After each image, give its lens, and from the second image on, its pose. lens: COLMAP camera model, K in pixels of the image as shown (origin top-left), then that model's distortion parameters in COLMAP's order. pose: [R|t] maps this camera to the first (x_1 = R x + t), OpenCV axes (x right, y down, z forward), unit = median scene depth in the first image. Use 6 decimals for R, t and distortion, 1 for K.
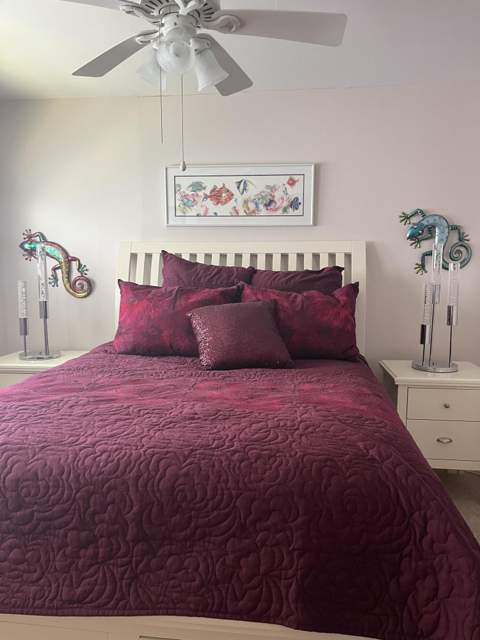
lens RADIAL K [[482.4, 0, 236.6], [0, 482.4, 323.9], [0, 0, 1]] dist [0.028717, -0.049535]
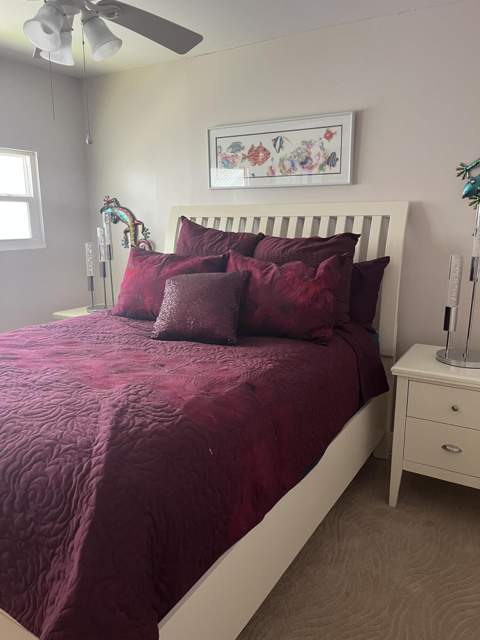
lens RADIAL K [[482.4, 0, 238.7], [0, 482.4, 319.3], [0, 0, 1]] dist [0.028717, -0.049535]
pose [[0.908172, 0.079122, -0.411052, 0.355001], [-0.043012, 0.994415, 0.096380, -0.035373], [0.416381, -0.069849, 0.906503, 0.100707]]
